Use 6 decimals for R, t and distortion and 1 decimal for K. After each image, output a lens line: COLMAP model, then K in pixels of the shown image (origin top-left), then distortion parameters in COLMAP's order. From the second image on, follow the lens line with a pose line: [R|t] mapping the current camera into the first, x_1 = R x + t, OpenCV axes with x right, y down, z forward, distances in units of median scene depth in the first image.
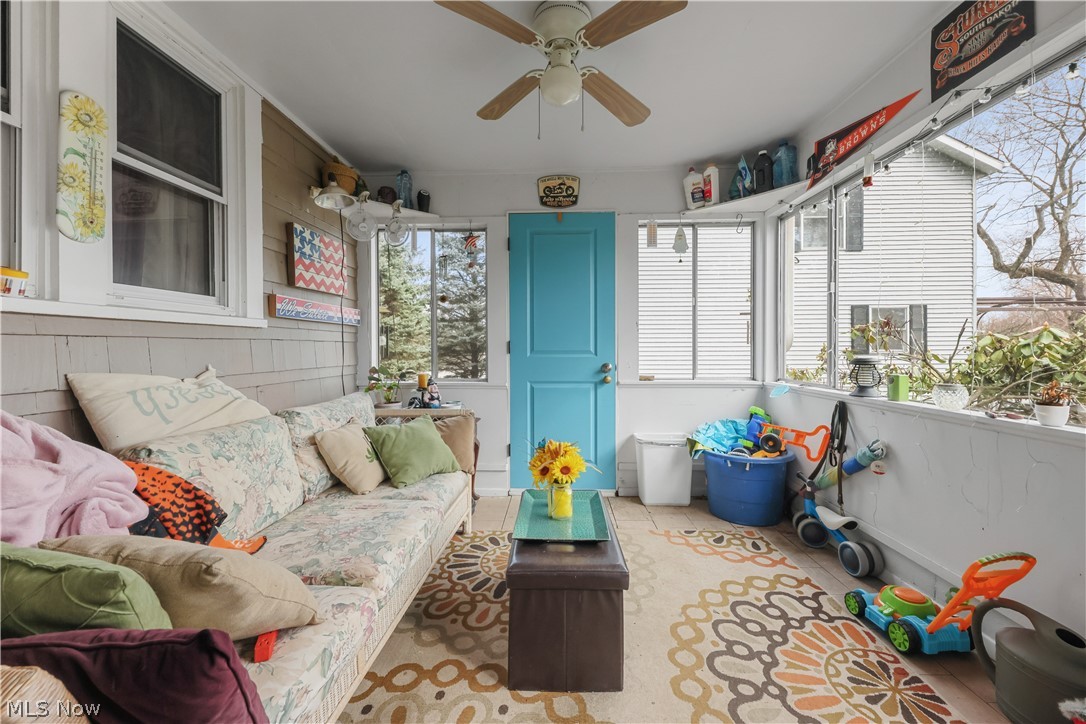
lens RADIAL K [[441.2, 0, 542.9], [0, 441.2, 350.8], [0, 0, 1]] dist [0.002540, -0.000387]
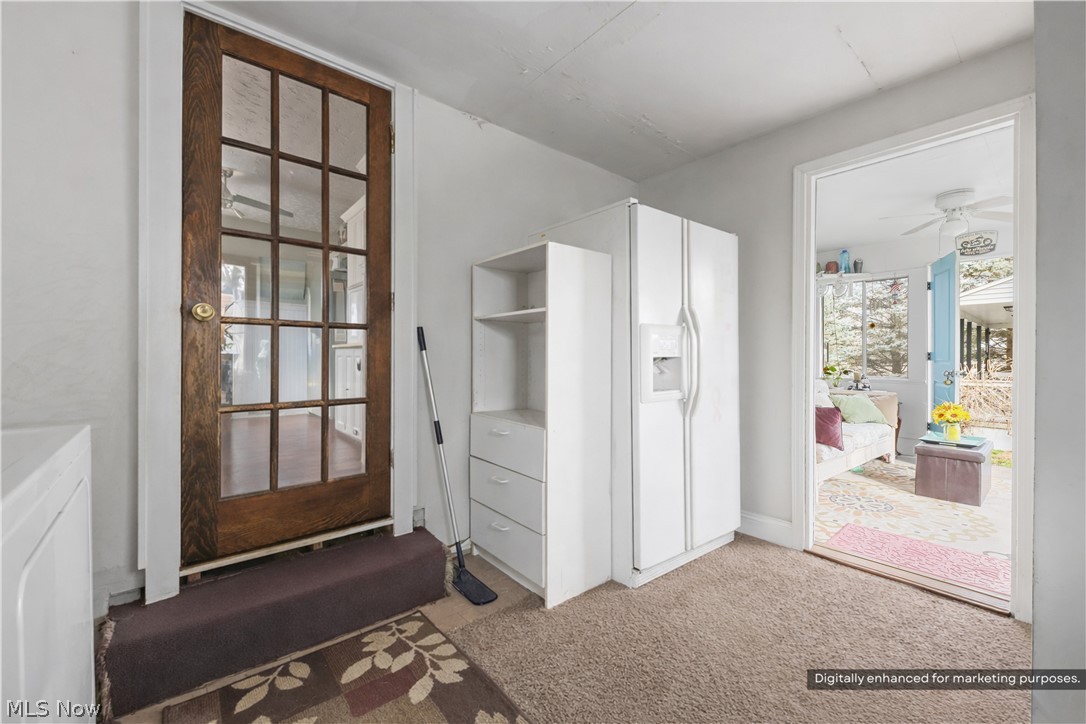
lens RADIAL K [[441.2, 0, 536.4], [0, 441.2, 353.1], [0, 0, 1]] dist [0.002540, -0.000387]
pose [[0.669670, 0.001211, -0.742658, 0.142417], [-0.011574, 0.999894, -0.008805, 0.009368], [0.742569, 0.014492, 0.669613, -0.942854]]
